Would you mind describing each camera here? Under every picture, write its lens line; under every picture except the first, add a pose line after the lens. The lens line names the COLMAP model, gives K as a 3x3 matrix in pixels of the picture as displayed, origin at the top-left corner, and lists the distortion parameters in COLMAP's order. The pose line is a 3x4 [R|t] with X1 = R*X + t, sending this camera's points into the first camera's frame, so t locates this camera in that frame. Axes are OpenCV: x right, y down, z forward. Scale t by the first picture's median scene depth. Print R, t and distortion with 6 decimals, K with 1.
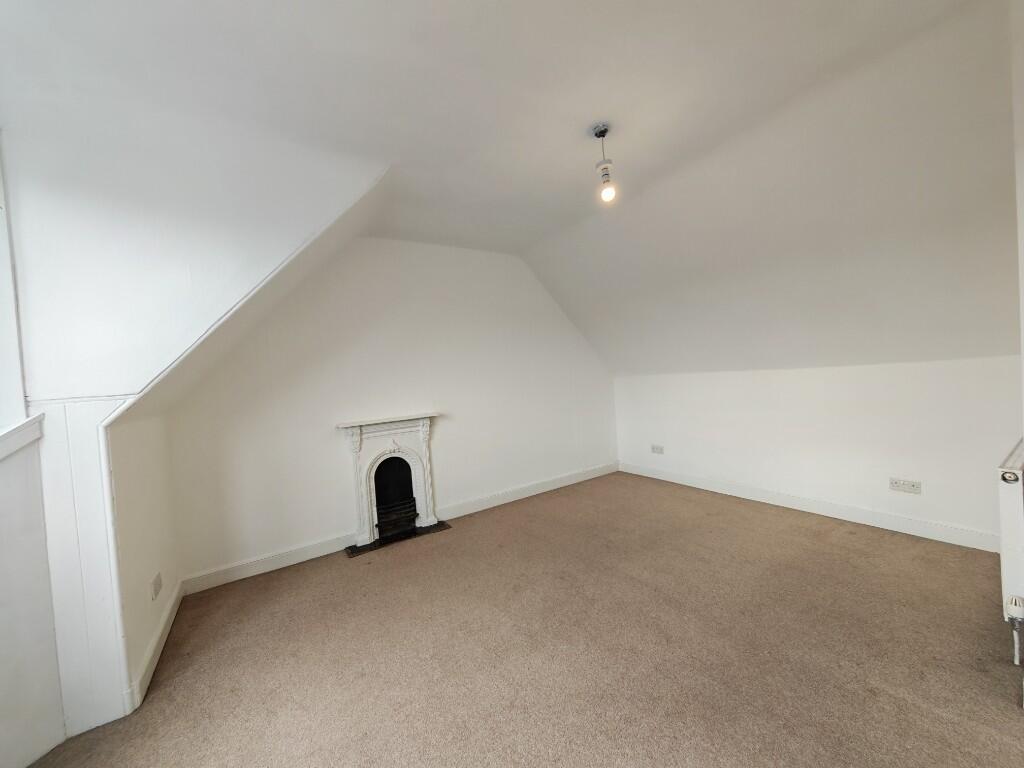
lens RADIAL K [[379.8, 0, 511.1], [0, 379.8, 385.7], [0, 0, 1]] dist [-0.003337, 0.000555]
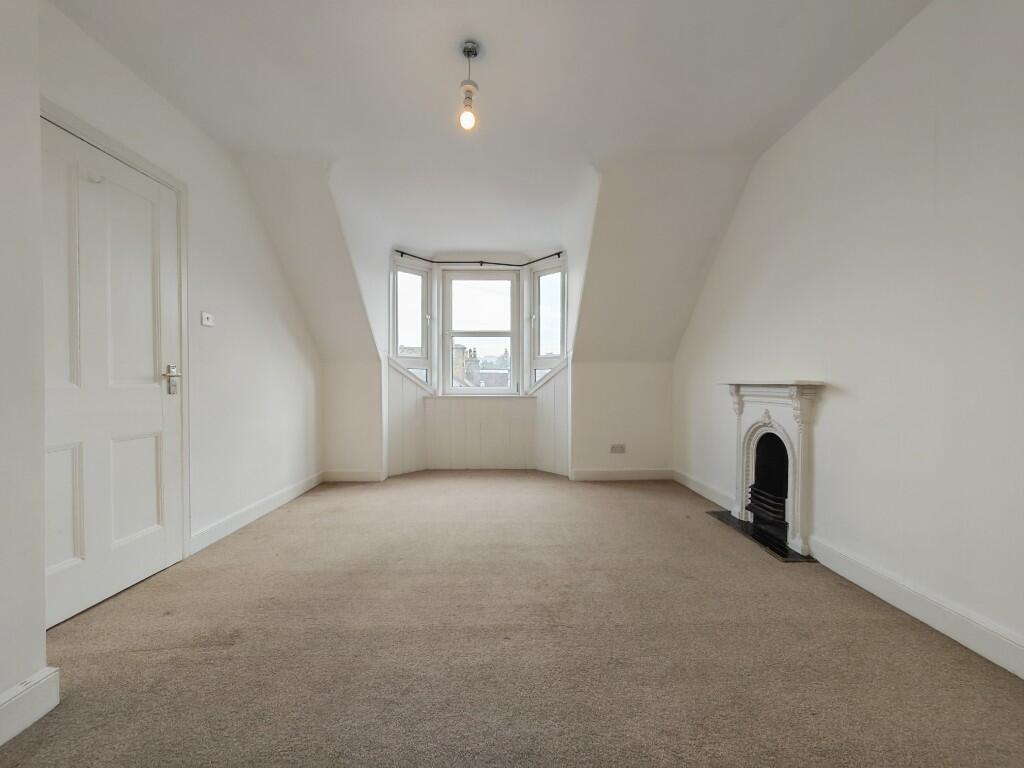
lens RADIAL K [[379.8, 0, 511.1], [0, 379.8, 385.7], [0, 0, 1]] dist [-0.003337, 0.000555]
pose [[-0.527693, 0.075032, -0.846115, 0.622560], [0.009740, 0.996560, 0.082298, 0.025987], [0.849379, 0.035187, -0.526609, 0.984349]]
